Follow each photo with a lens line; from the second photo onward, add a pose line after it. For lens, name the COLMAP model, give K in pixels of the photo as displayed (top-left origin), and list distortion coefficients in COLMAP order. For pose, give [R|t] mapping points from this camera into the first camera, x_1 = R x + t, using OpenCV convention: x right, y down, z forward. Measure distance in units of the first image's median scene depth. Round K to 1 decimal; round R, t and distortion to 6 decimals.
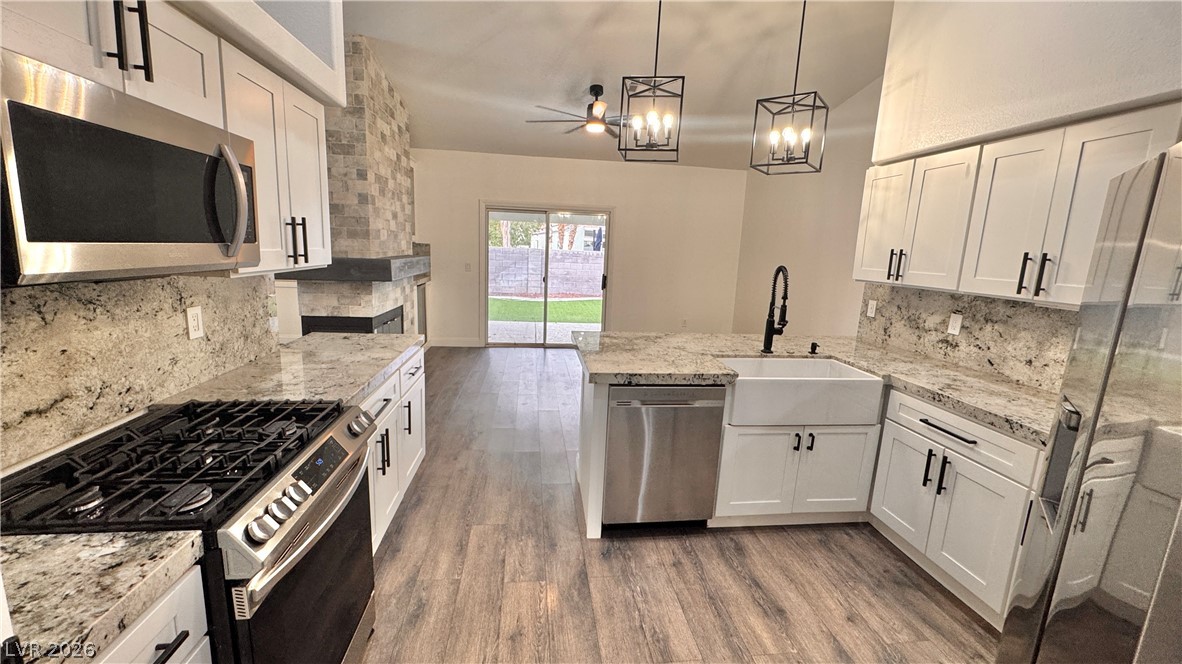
lens RADIAL K [[471.8, 0, 591.6], [0, 471.8, 331.8], [0, 0, 1]] dist [-0.001697, 0.000745]
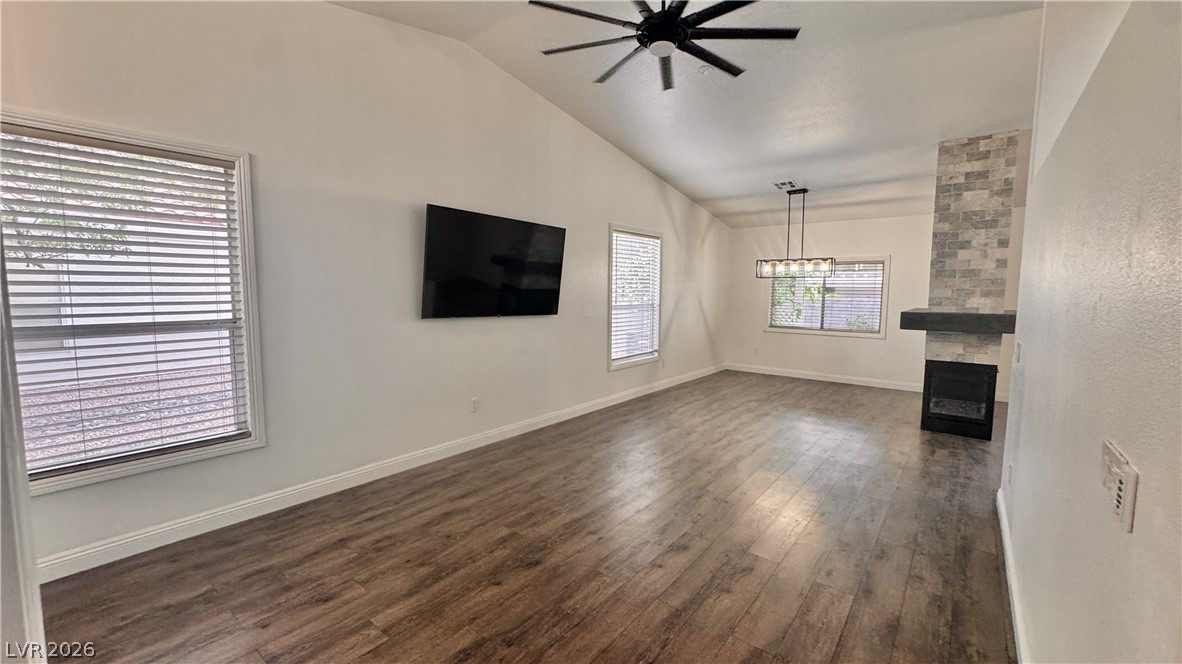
lens RADIAL K [[471.8, 0, 589.7], [0, 471.8, 331.0], [0, 0, 1]] dist [-0.001697, 0.000745]
pose [[0.691827, 0.025082, -0.721627, -0.526530], [-0.106396, 0.992029, -0.067522, 0.109042], [0.714181, 0.123492, 0.688981, -0.780242]]
